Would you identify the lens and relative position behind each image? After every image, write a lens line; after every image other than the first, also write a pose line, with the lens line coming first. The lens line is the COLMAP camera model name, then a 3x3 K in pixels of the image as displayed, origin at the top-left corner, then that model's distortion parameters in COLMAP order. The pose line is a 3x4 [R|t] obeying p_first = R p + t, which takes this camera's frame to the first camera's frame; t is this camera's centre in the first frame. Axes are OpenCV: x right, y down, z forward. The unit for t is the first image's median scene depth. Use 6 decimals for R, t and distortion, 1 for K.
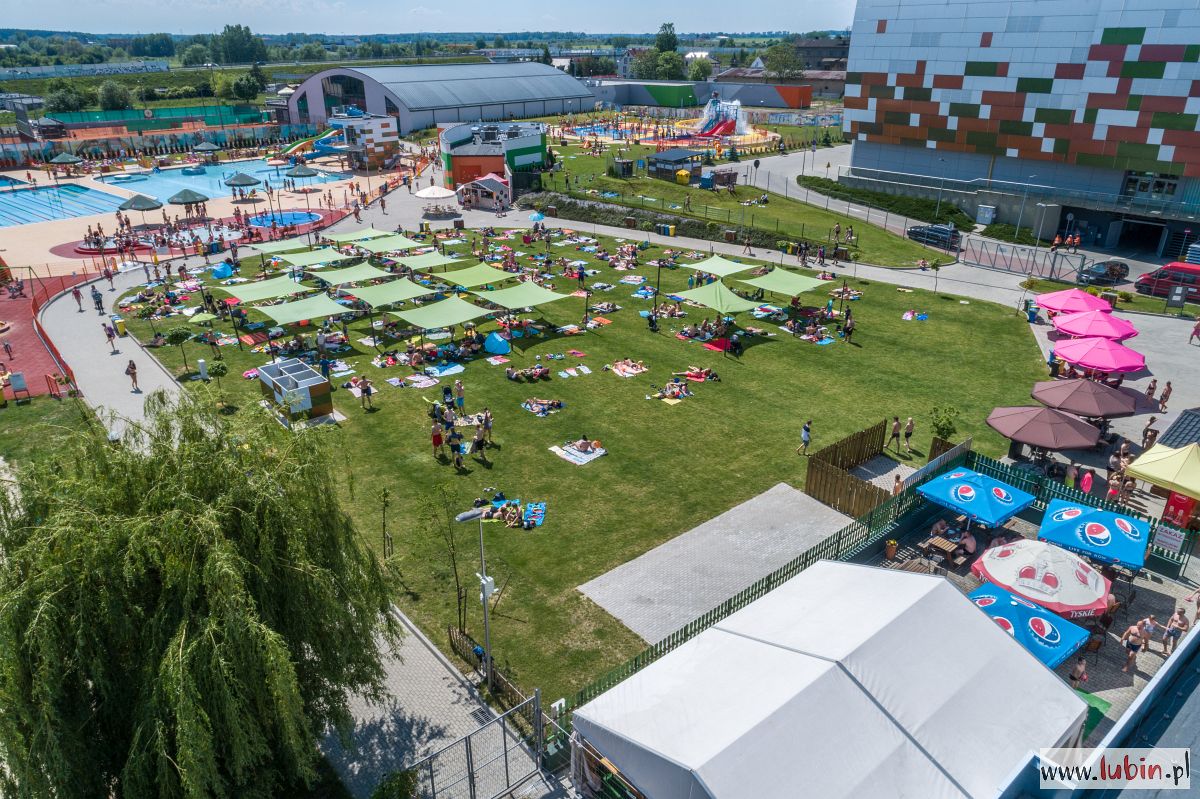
lens RADIAL K [[806.1, 0, 599.7], [0, 806.1, 402.9], [0, 0, 1]] dist [-0.006633, 0.009557]
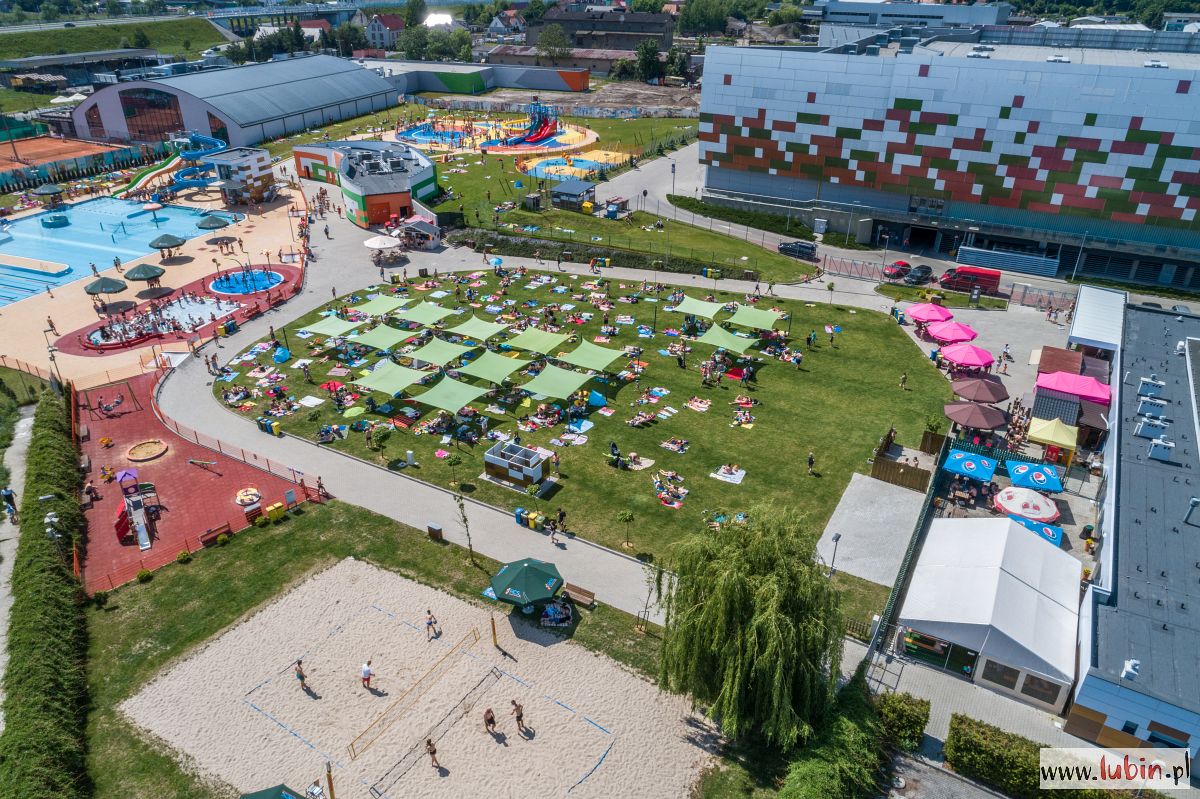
lens RADIAL K [[806.1, 0, 598.3], [0, 806.1, 403.4], [0, 0, 1]] dist [-0.006633, 0.009557]
pose [[0.939018, -0.156977, 0.305948, -0.345751], [0.133099, 0.986291, 0.097540, -0.125550], [-0.317066, -0.050871, 0.947038, -0.187305]]
